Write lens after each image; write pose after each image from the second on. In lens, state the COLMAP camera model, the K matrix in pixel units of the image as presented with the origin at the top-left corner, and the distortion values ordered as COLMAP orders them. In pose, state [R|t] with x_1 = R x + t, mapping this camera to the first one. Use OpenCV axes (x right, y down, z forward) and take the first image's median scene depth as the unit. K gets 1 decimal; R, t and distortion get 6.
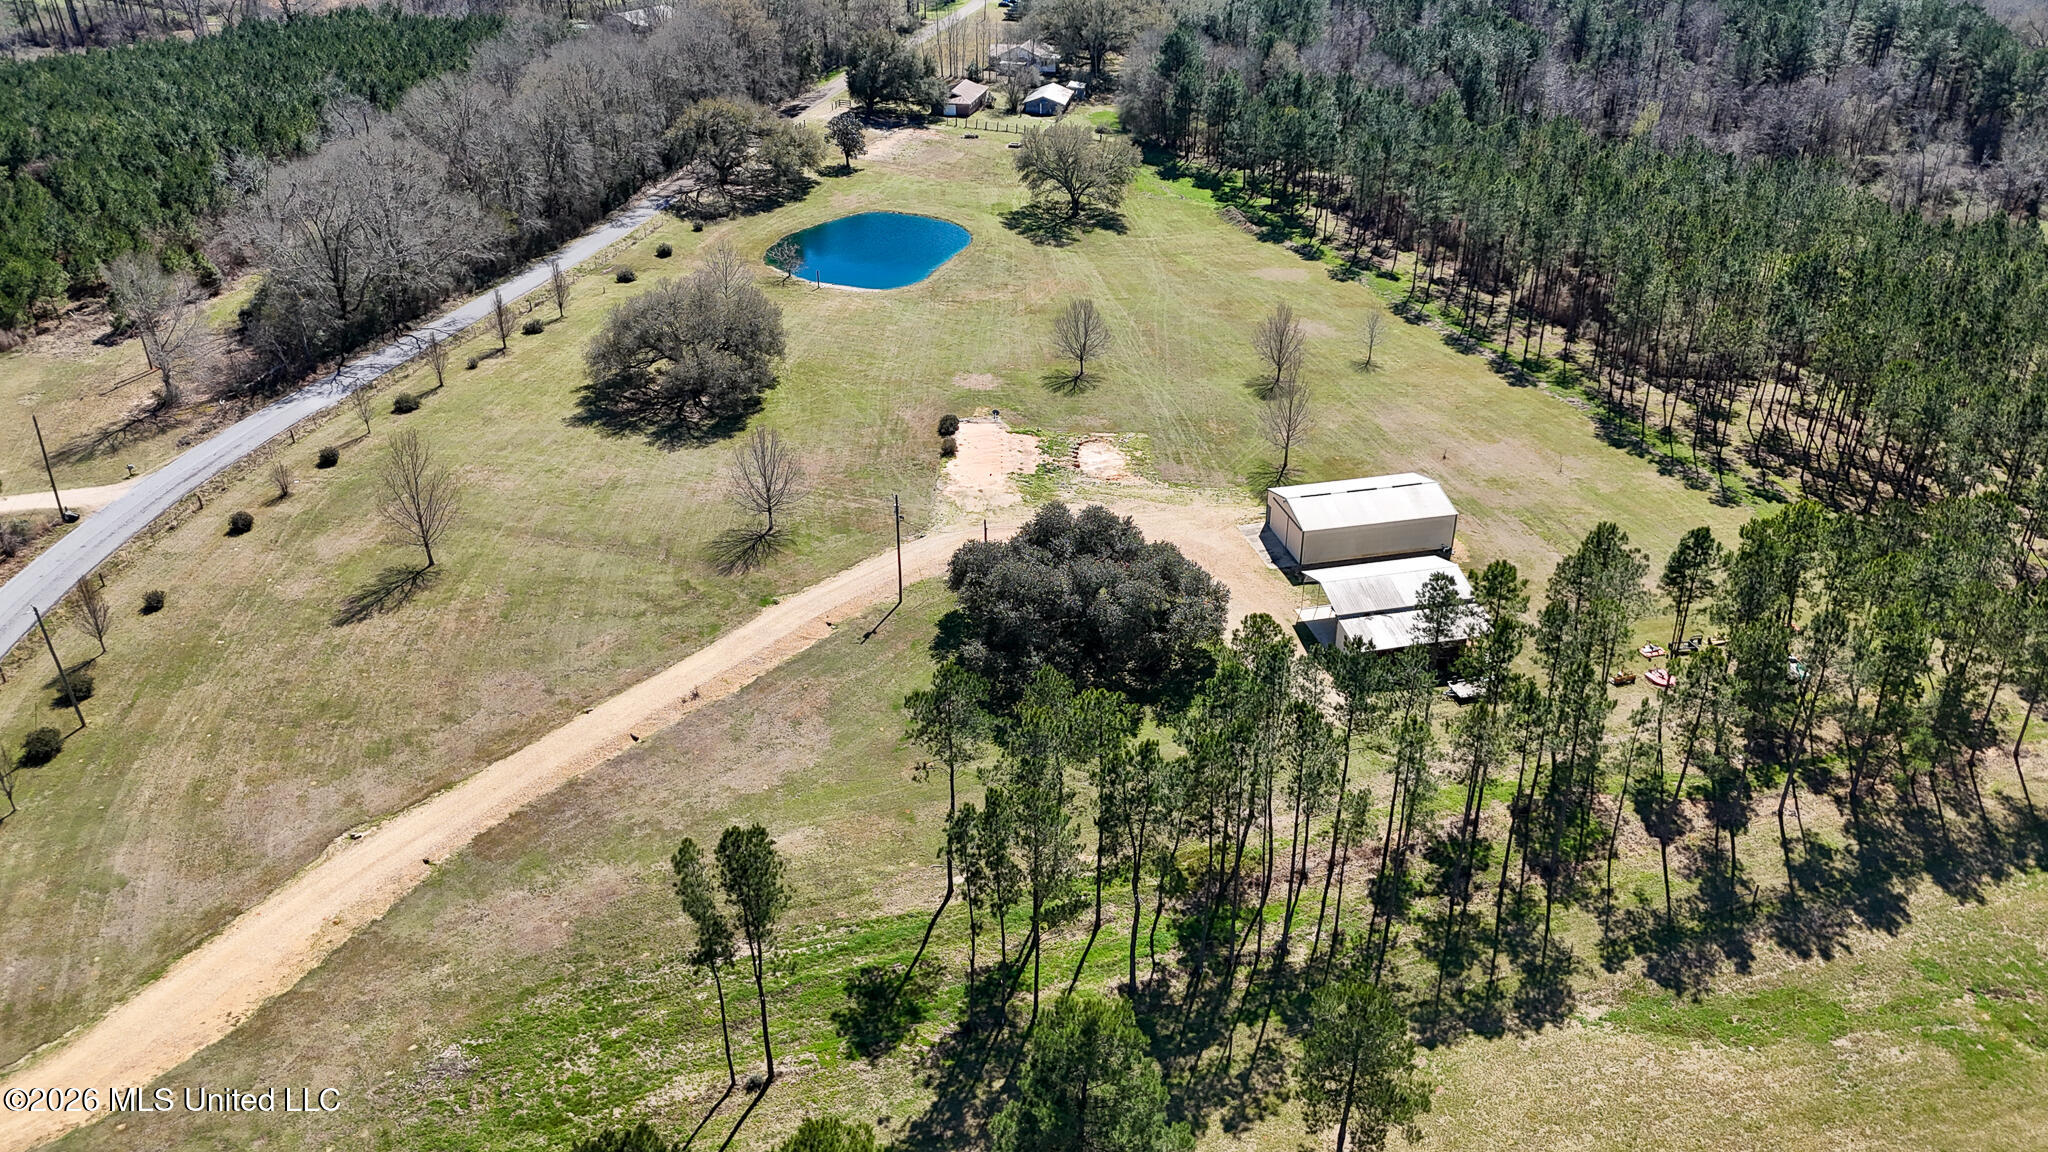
lens RADIAL K [[1516.7, 0, 1024.0], [0, 1516.7, 576.0], [0, 0, 1]] dist [0.141148, -0.243478]
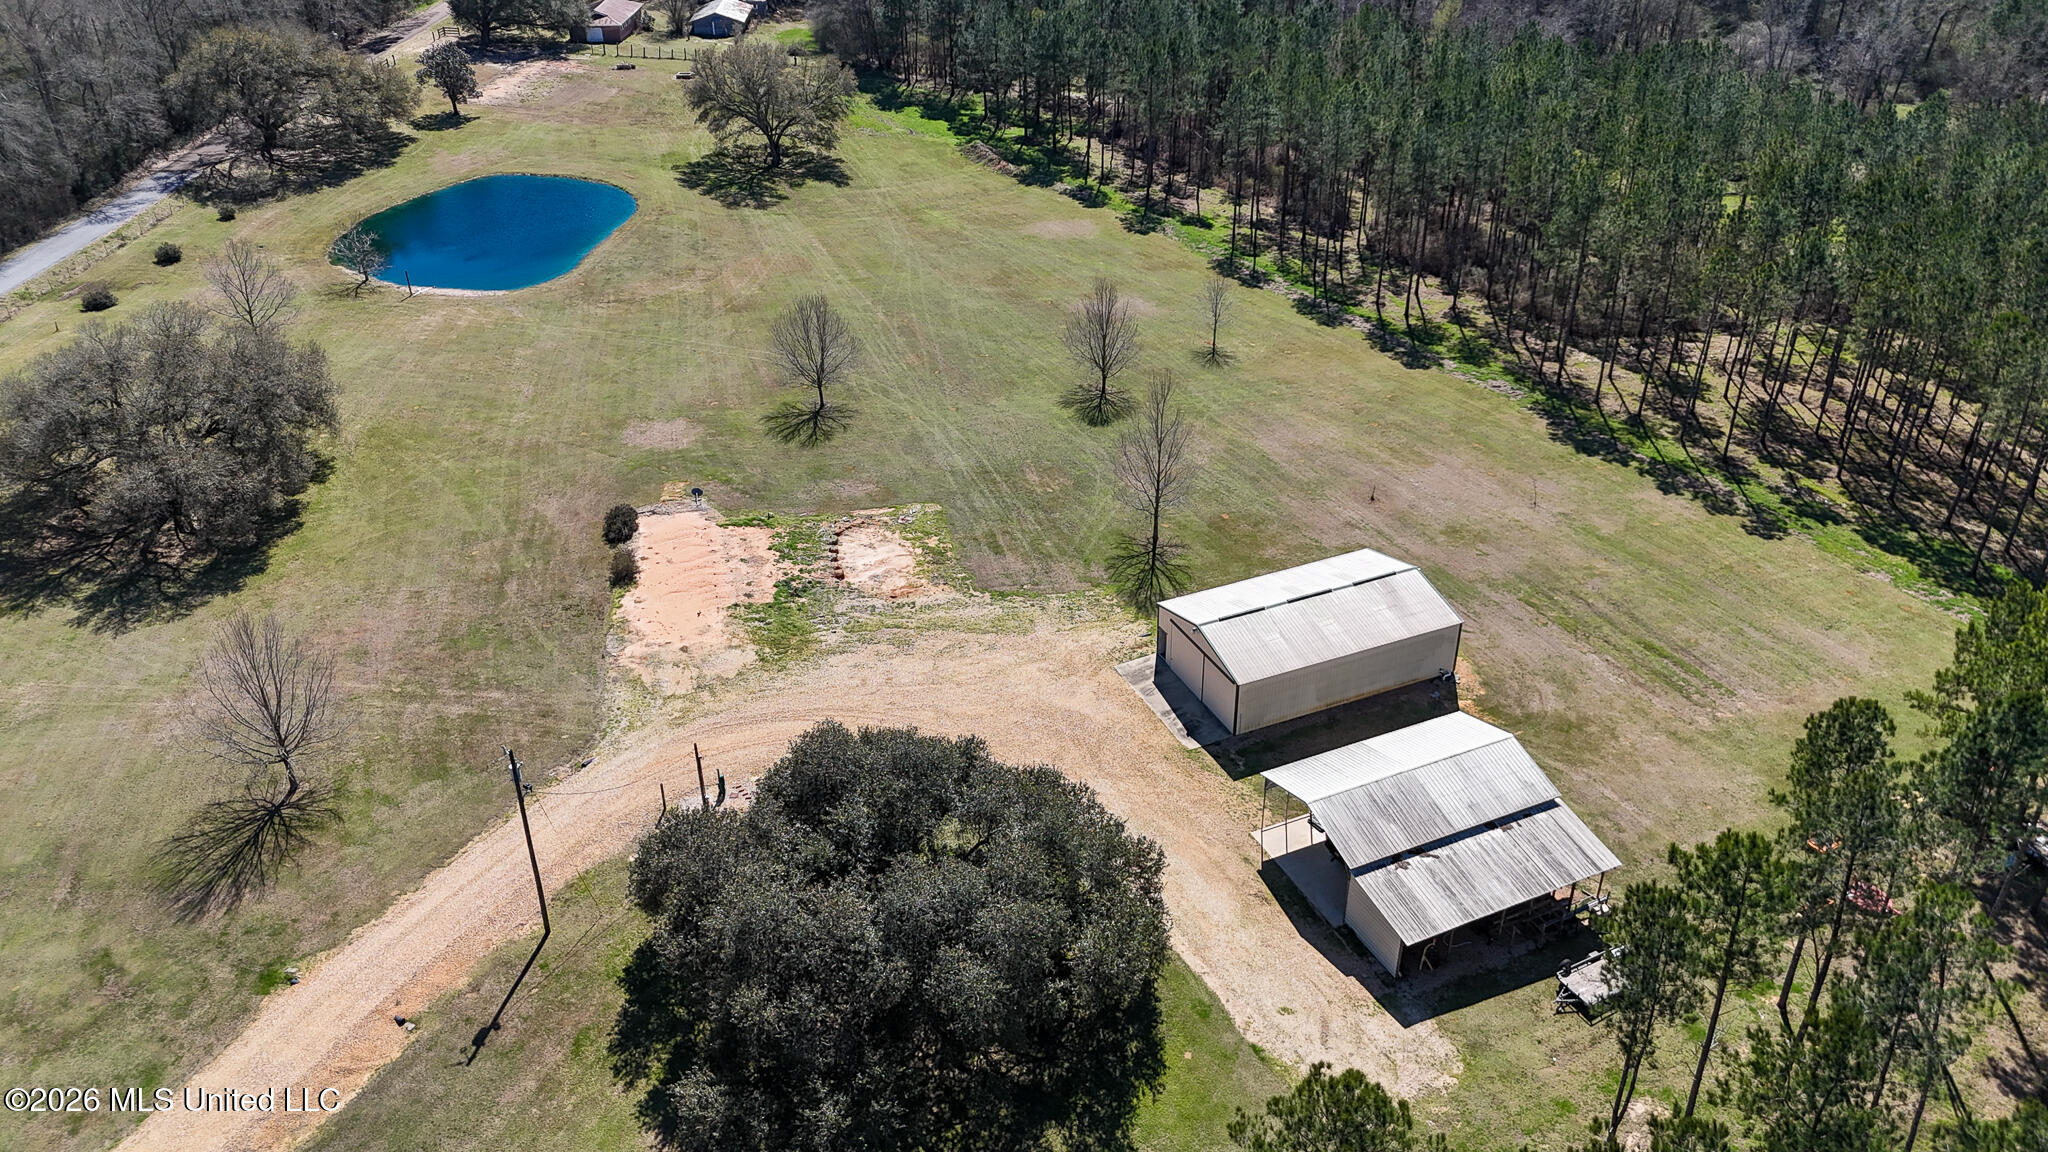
lens RADIAL K [[1493.2, 0, 1024.0], [0, 1493.2, 576.0], [0, 0, 1]] dist [0.084205, -0.081574]
pose [[0.978670, -0.110447, 0.173223, 0.002137], [0.102469, 0.993249, 0.054369, -0.073361], [-0.178058, -0.035459, 0.983381, 0.285100]]
